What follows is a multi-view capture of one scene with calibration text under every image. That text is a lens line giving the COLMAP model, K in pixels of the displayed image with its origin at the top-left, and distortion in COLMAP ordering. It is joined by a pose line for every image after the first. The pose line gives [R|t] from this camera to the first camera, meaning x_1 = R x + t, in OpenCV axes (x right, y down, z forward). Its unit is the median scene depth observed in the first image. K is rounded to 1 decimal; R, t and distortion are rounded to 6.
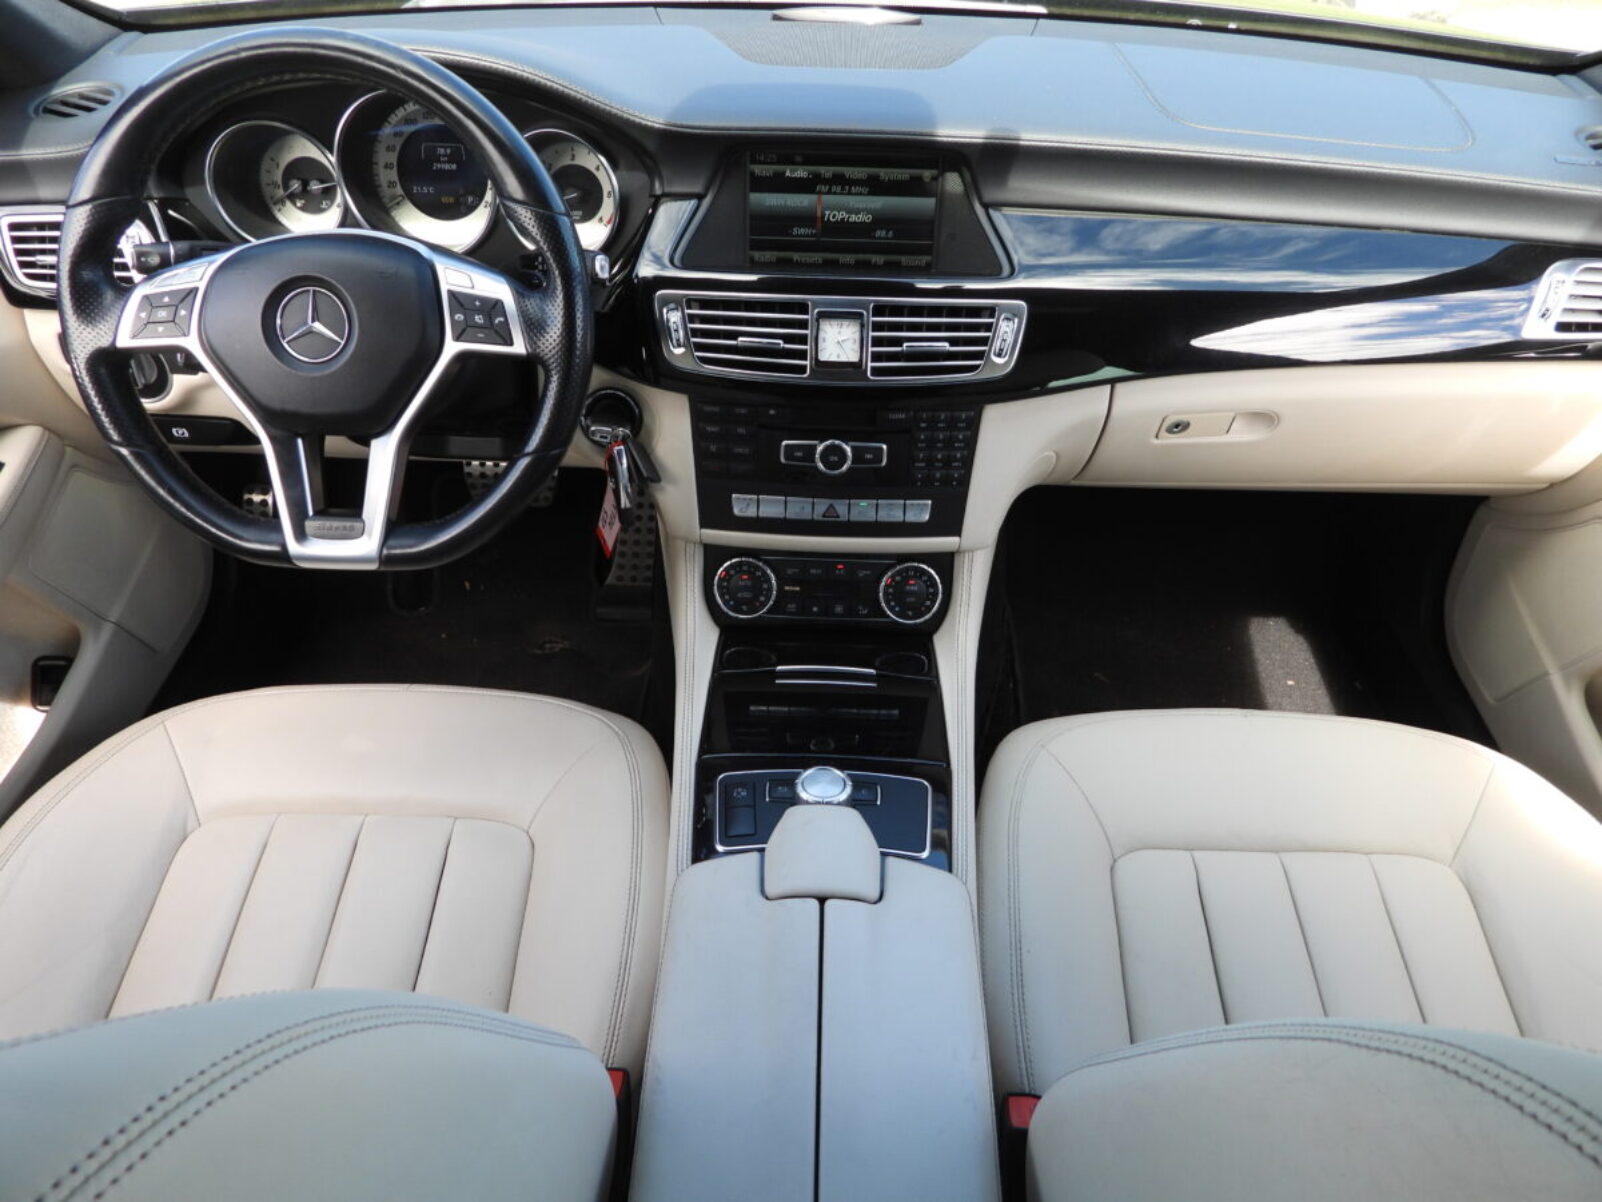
lens RADIAL K [[1225.3, 0, 805.9], [0, 1225.3, 600.7], [0, 0, 1]] dist [-0.005007, 0.003104]
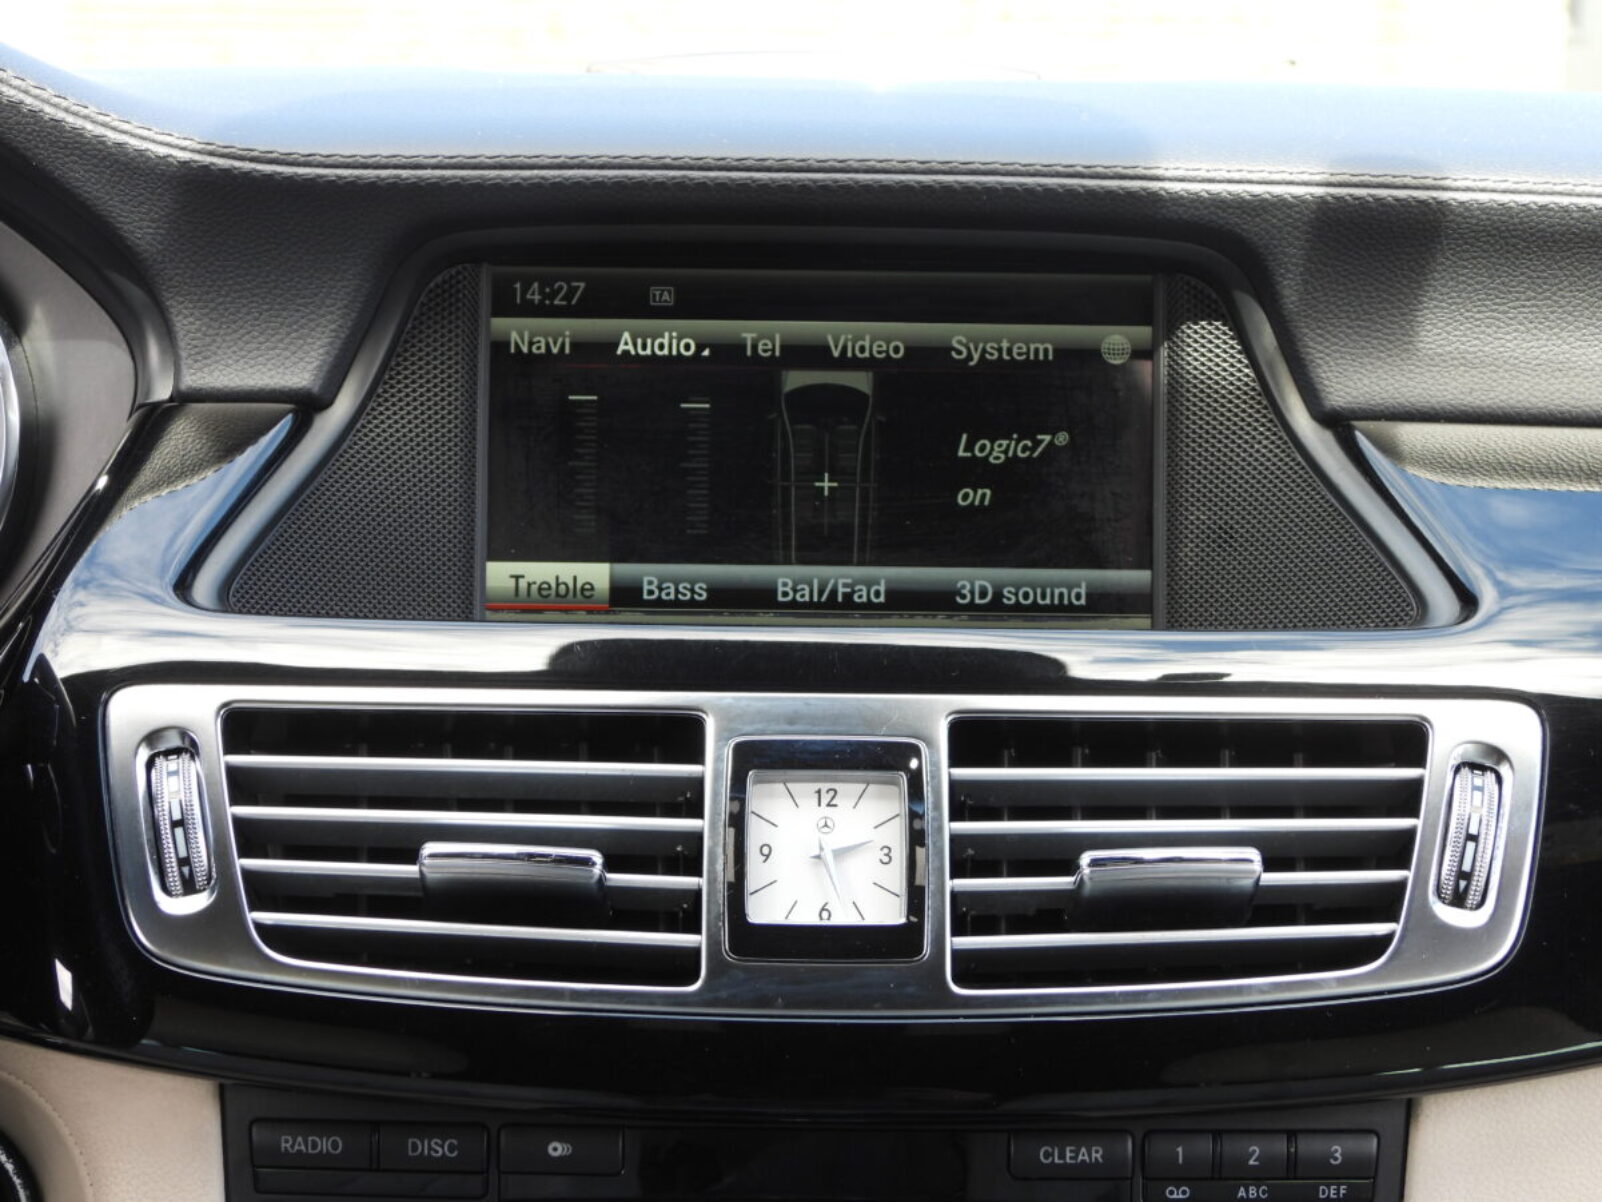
lens RADIAL K [[3075.5, 0, 797.2], [0, 3075.5, 596.4], [0, 0, 1]] dist [-0.028839, 0.000000]
pose [[0.999431, -0.010188, 0.032147, 0.001534], [0.024181, 0.880952, -0.472587, 0.039230], [-0.023505, 0.473095, 0.880698, 0.399320]]
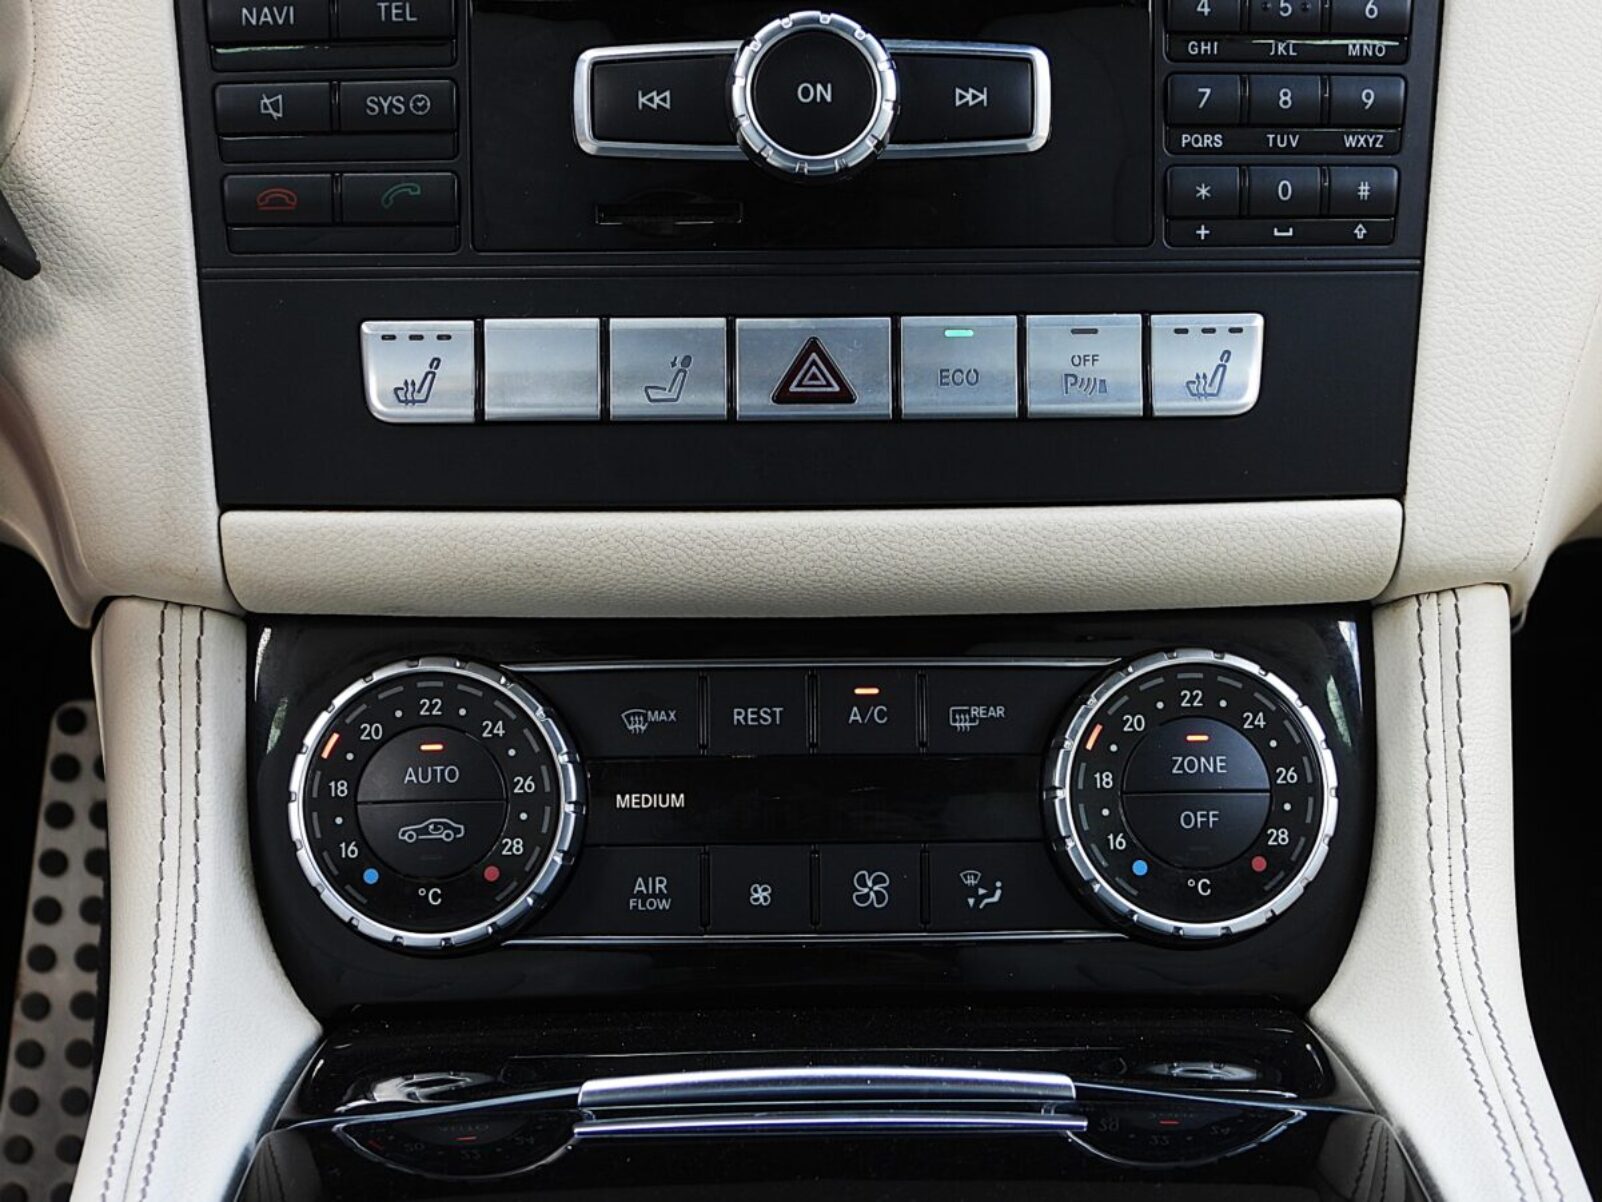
lens RADIAL K [[3075.5, 0, 816.8], [0, 3075.5, 605.8], [0, 0, 1]] dist [-0.028839, 0.000000]
pose [[0.998858, -0.035106, 0.032407, 0.001912], [0.044614, 0.928057, -0.369756, 0.172056], [-0.017095, 0.370780, 0.928564, 0.514705]]
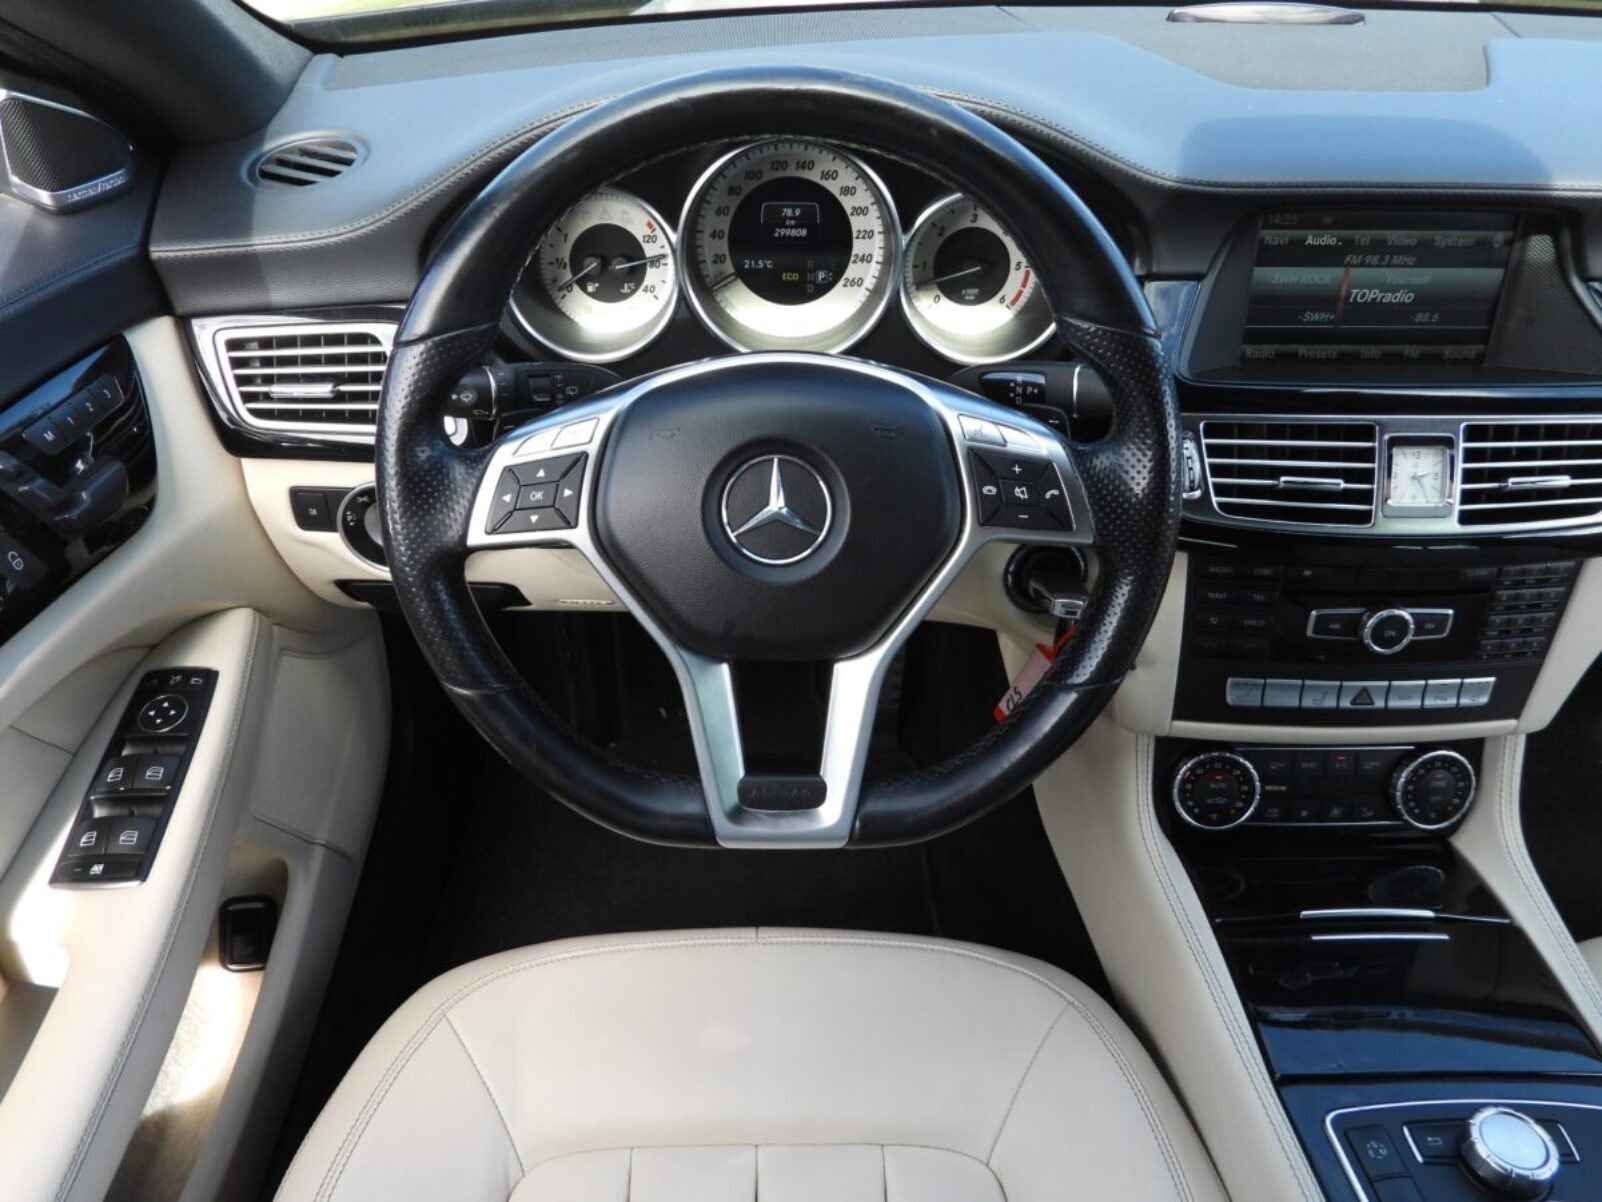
lens RADIAL K [[1225.3, 0, 779.5], [0, 1225.3, 590.2], [0, 0, 1]] dist [-0.005007, 0.003104]
pose [[0.998784, -0.034550, 0.035155, -0.359765], [0.034220, 0.999365, 0.009919, -0.159059], [-0.035476, -0.008703, 0.999333, 0.283620]]
